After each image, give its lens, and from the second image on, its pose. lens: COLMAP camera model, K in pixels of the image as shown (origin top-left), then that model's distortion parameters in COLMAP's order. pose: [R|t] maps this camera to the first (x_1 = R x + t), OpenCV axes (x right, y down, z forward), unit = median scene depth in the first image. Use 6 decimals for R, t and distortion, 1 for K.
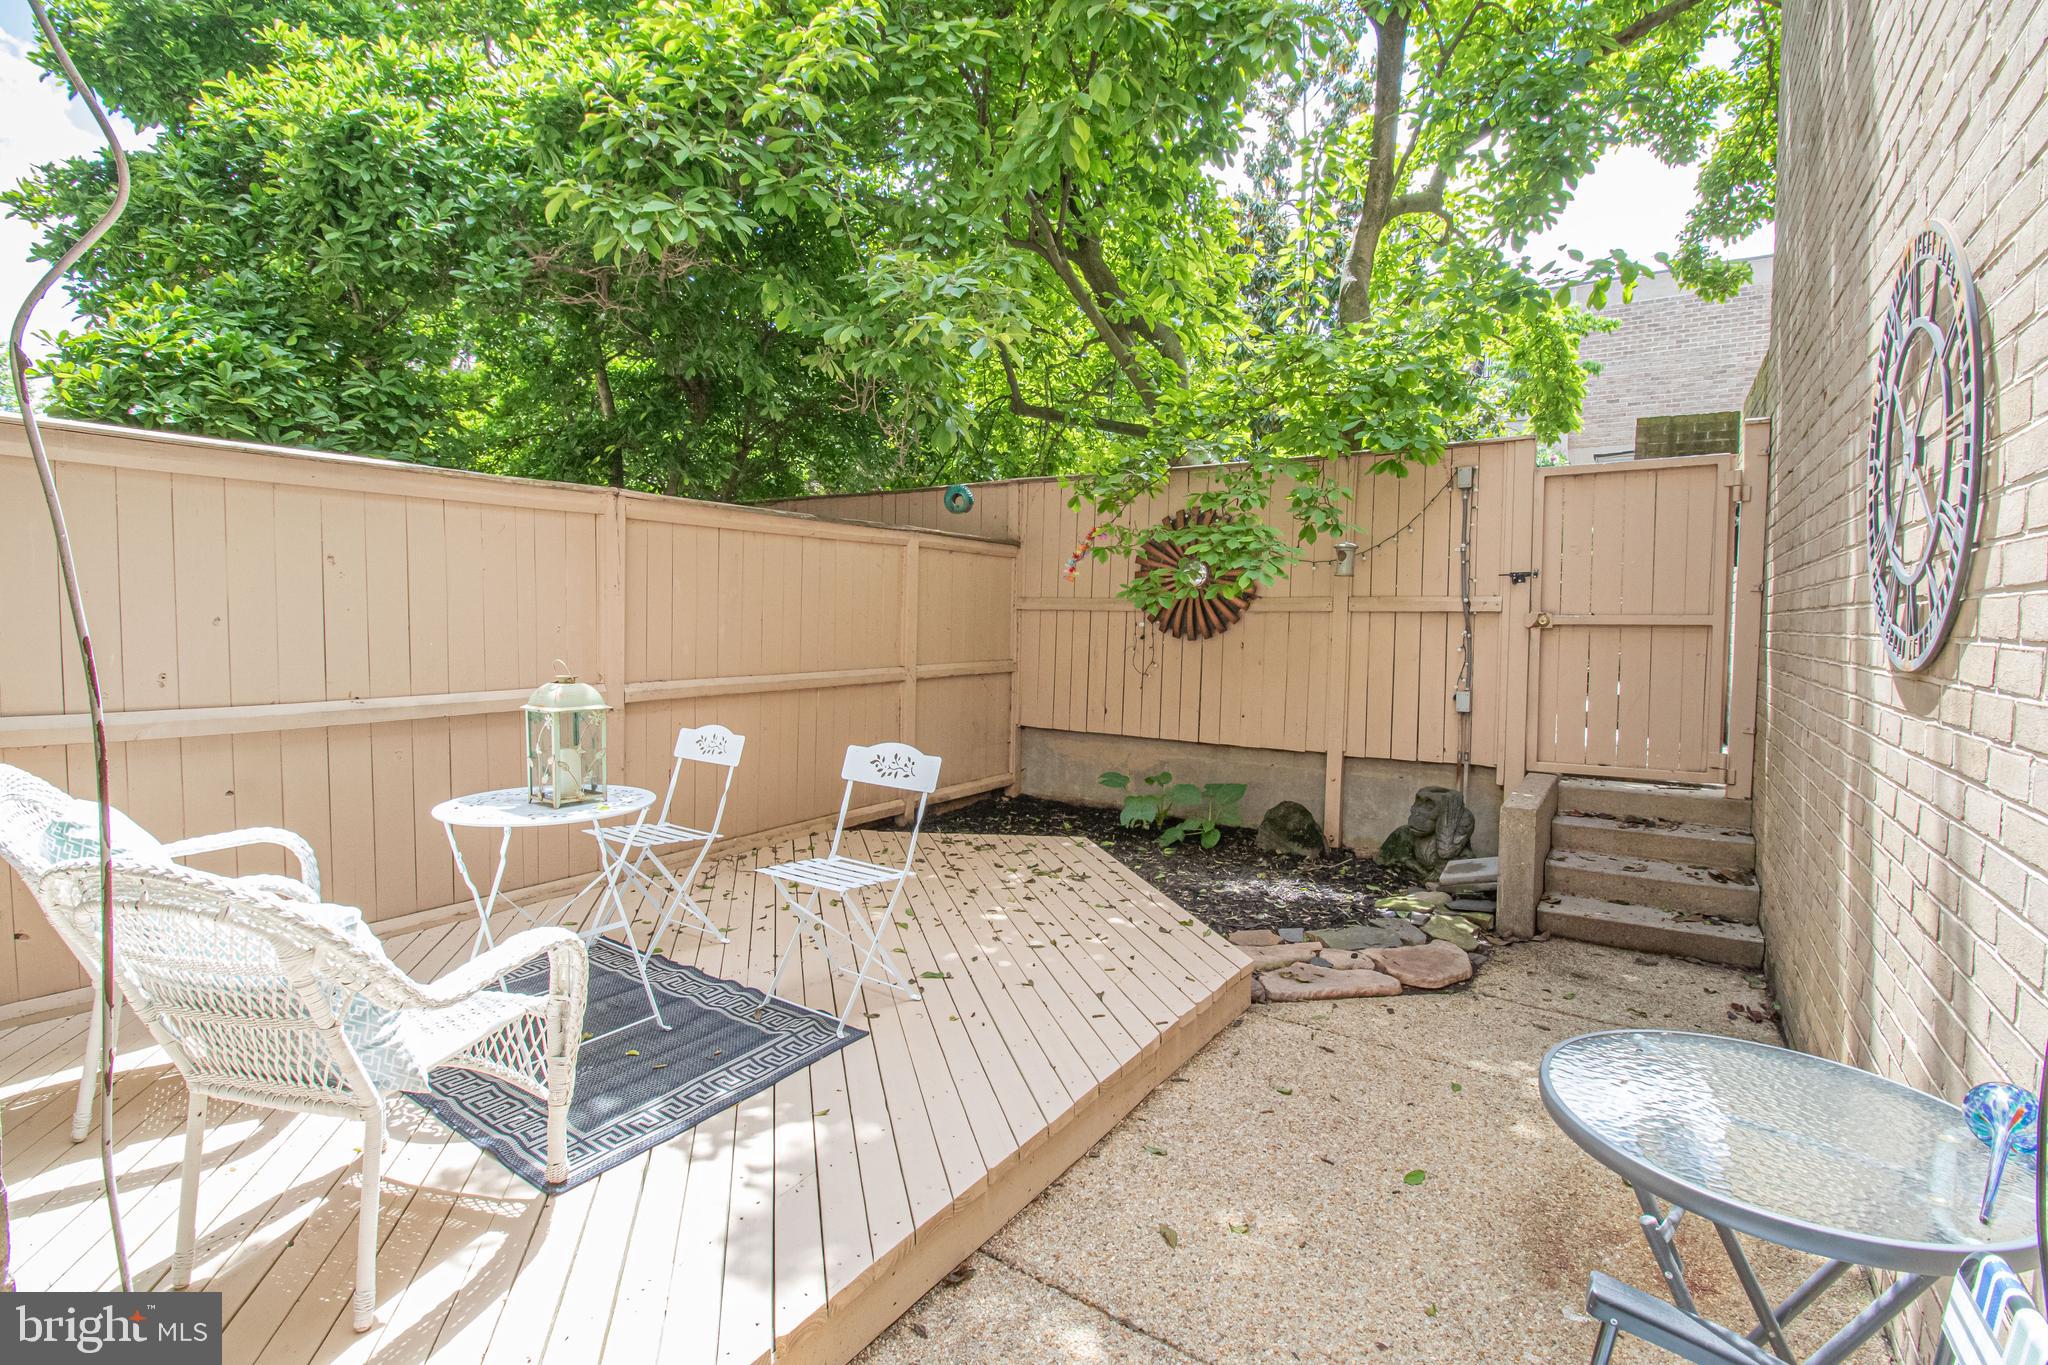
lens RADIAL K [[946.5, 0, 1025.8], [0, 946.5, 659.0], [0, 0, 1]] dist [0.010130, -0.019840]
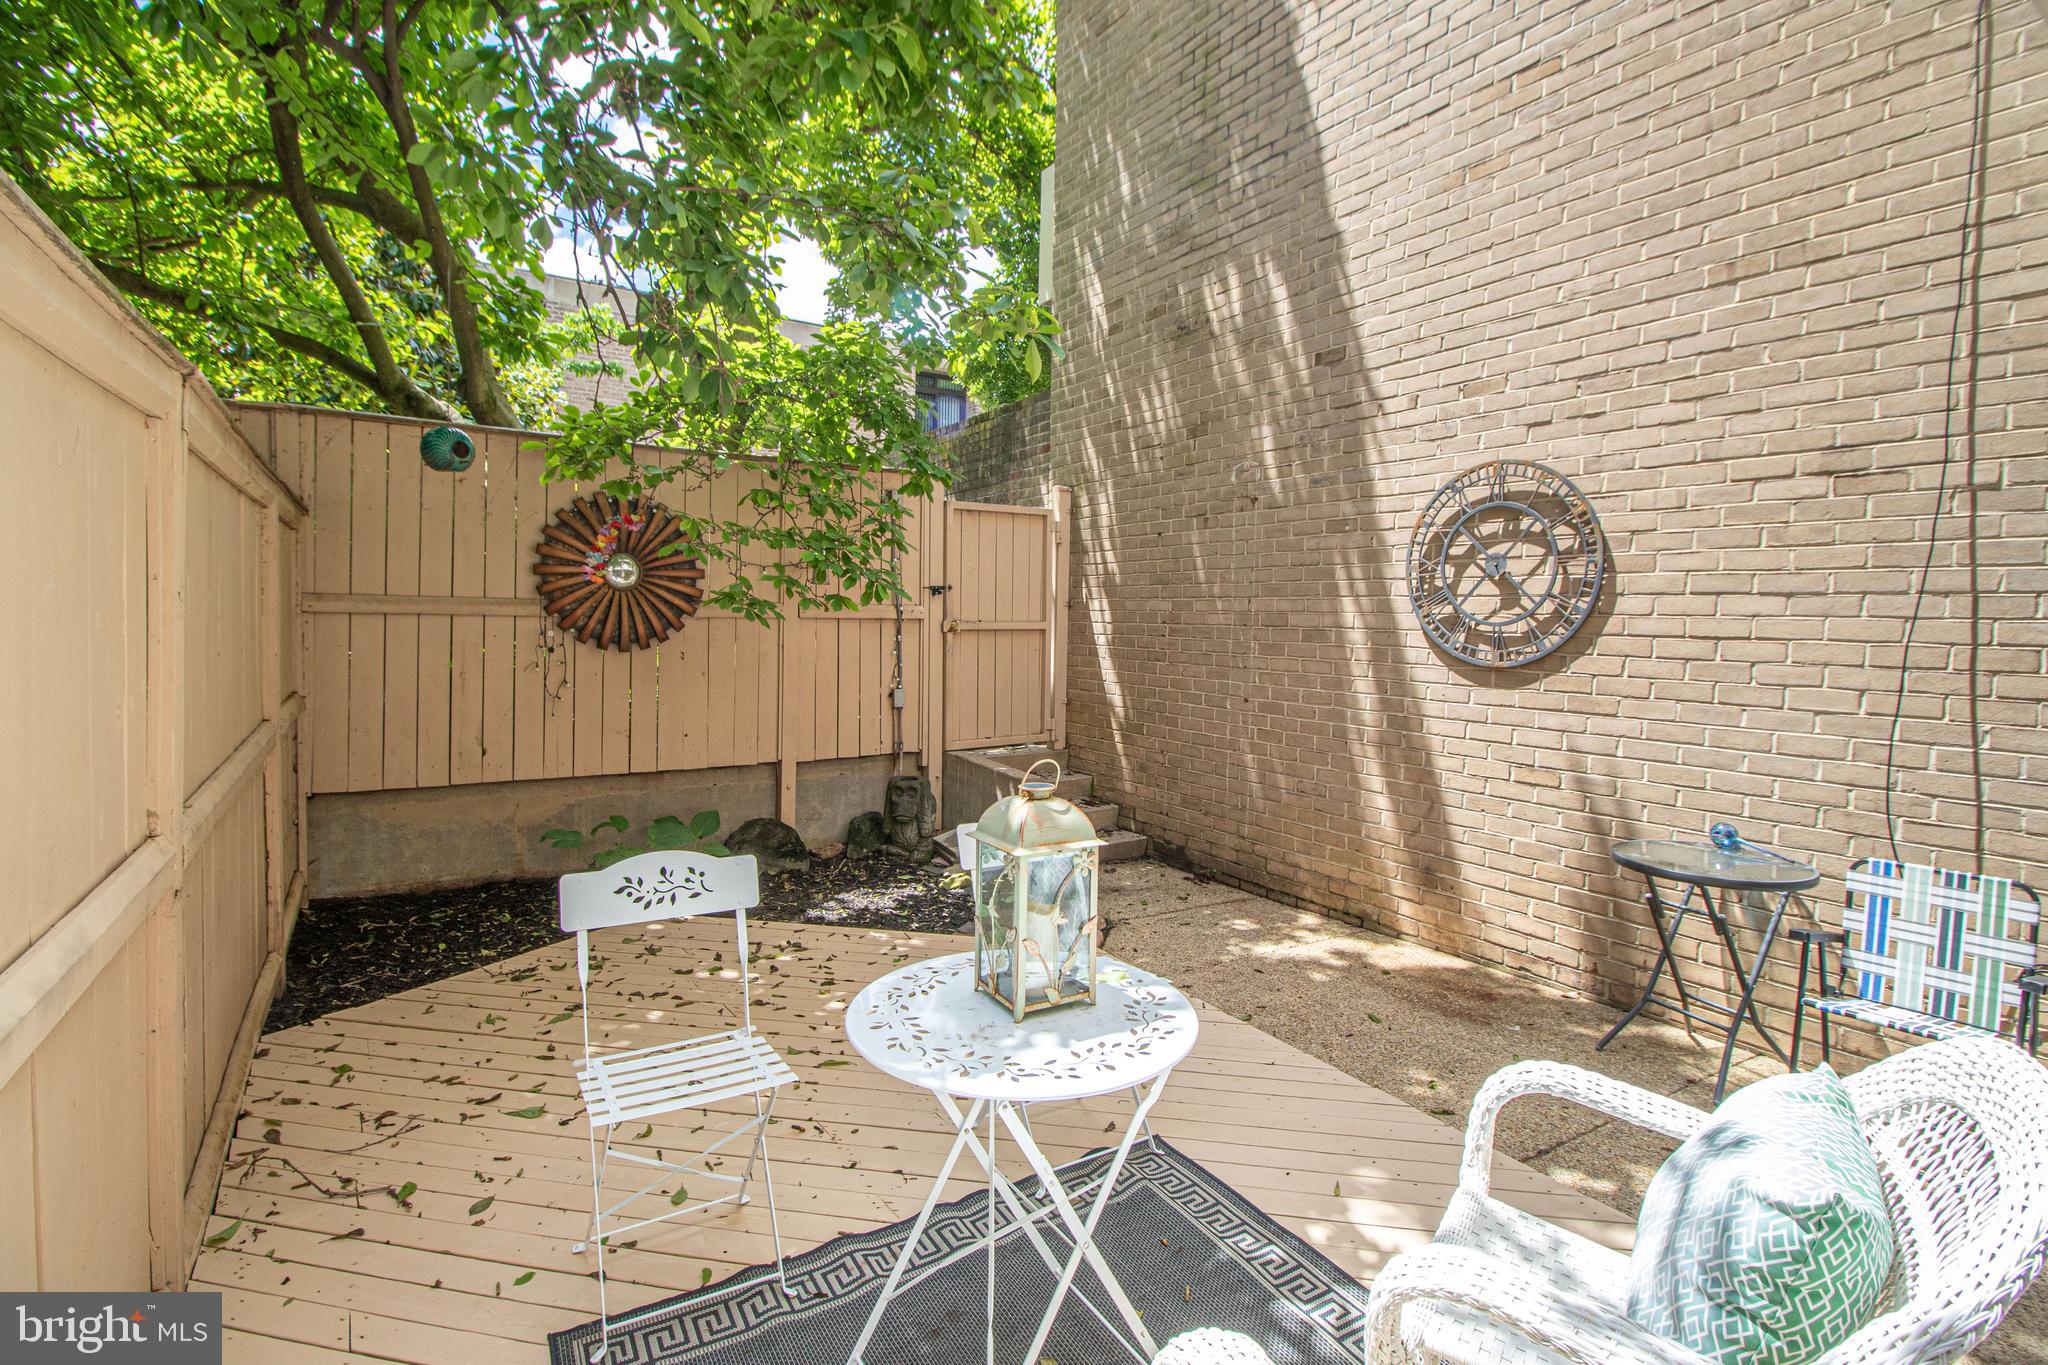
lens RADIAL K [[981.7, 0, 1000.2], [0, 981.7, 613.9], [0, 0, 1]] dist [0.002240, -0.021802]
pose [[0.412028, -0.004674, 0.911159, -0.535326], [0.031730, 0.999454, -0.009221, -0.038974], [-0.910619, 0.032710, 0.411951, 0.387658]]
